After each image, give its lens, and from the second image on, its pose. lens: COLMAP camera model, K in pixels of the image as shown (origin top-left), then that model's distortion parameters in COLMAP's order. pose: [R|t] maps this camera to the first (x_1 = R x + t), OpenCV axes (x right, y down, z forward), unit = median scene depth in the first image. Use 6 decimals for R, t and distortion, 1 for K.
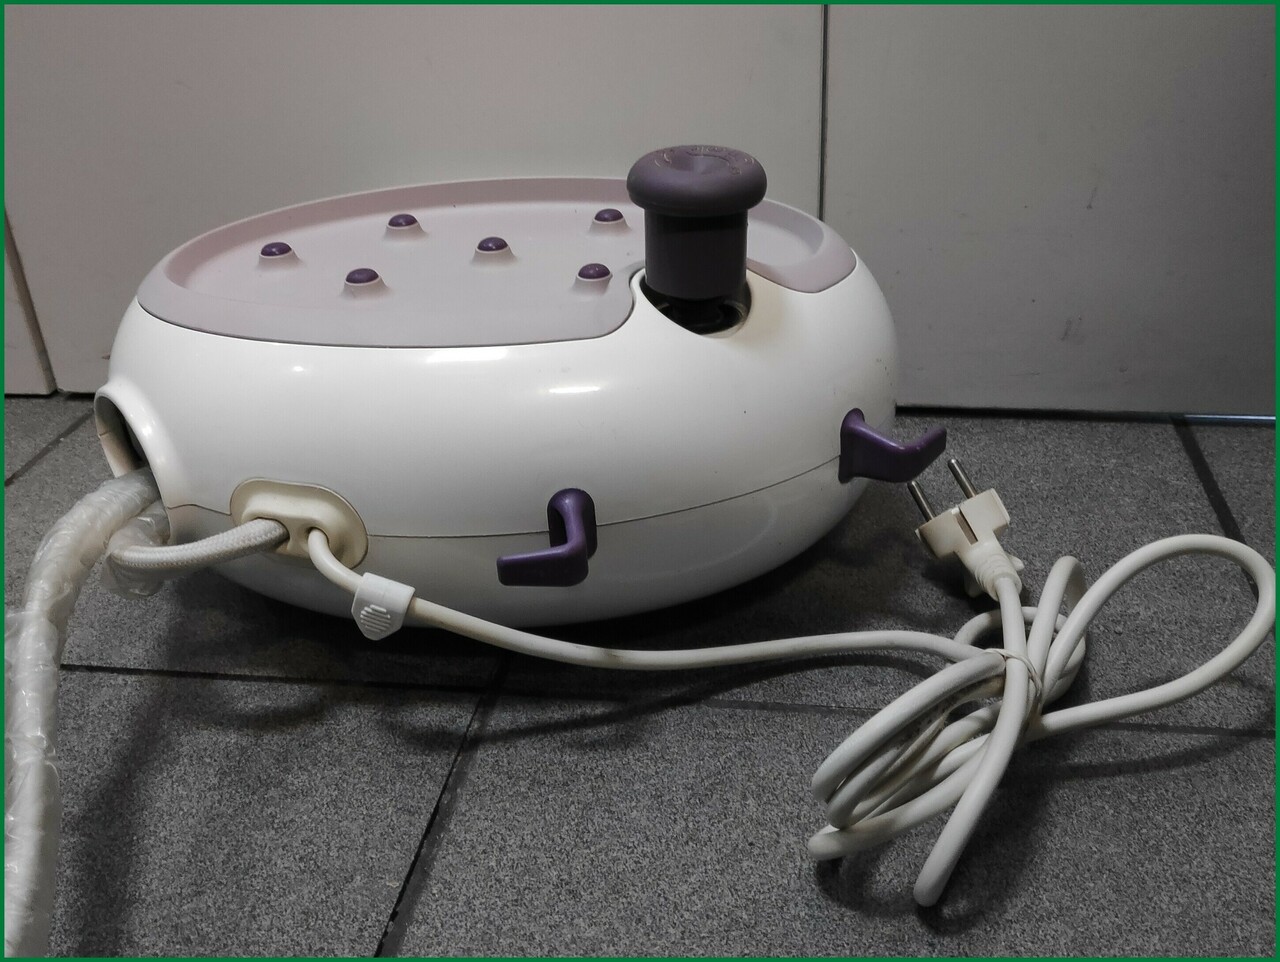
lens RADIAL K [[1220.7, 0, 640.0], [0, 1220.7, 481.0], [0, 0, 1]] dist [0.081624, -0.252676]
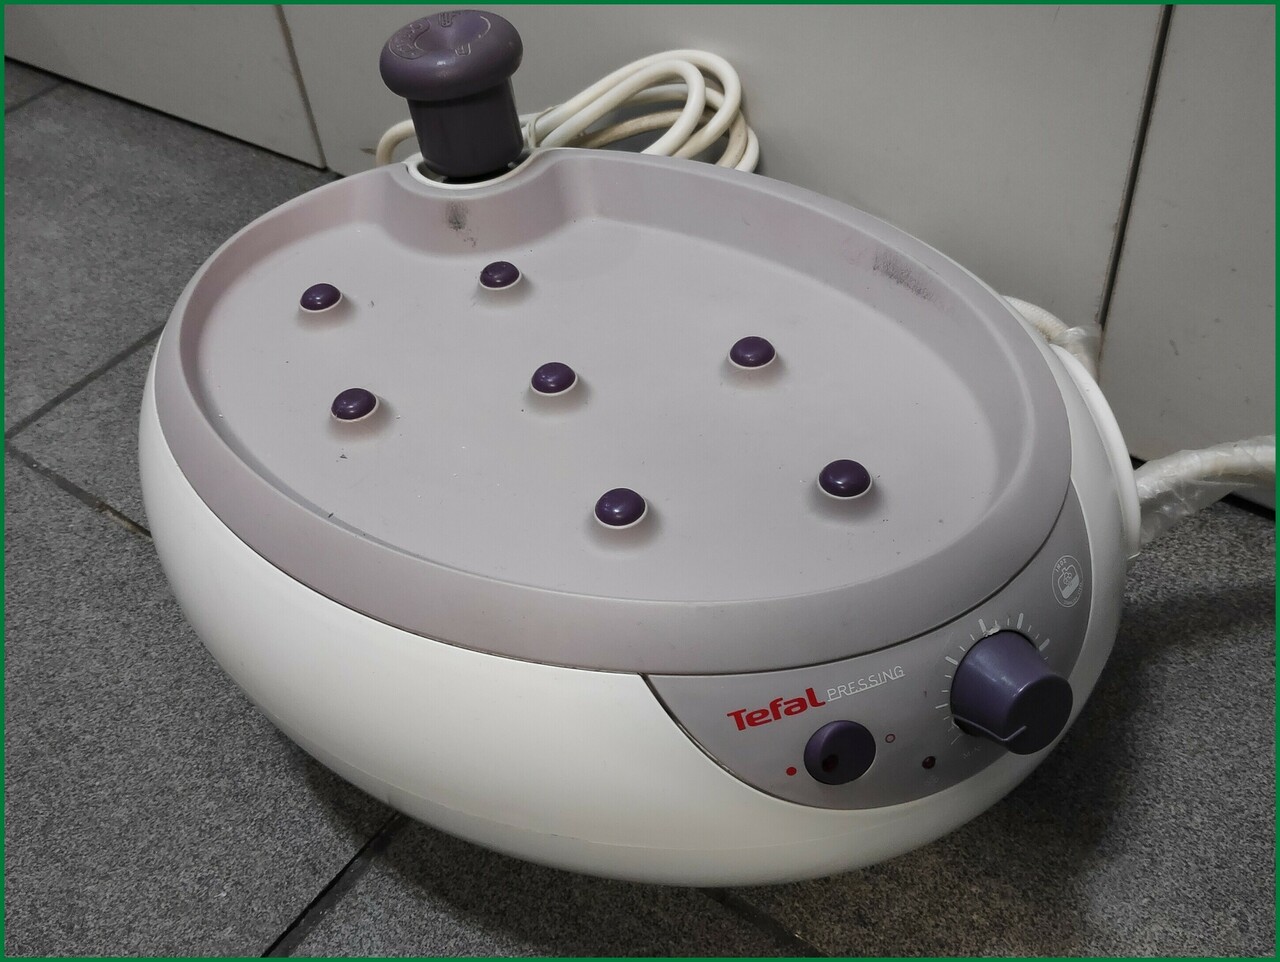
lens RADIAL K [[1242.2, 0, 640.0], [0, 1242.2, 481.0], [0, 0, 1]] dist [-0.018133, -0.019671]
pose [[0.887157, 0.305081, -0.346235, 0.255435], [-0.188650, 0.924497, 0.331234, -0.344627], [0.421146, -0.228539, 0.877728, 0.297729]]
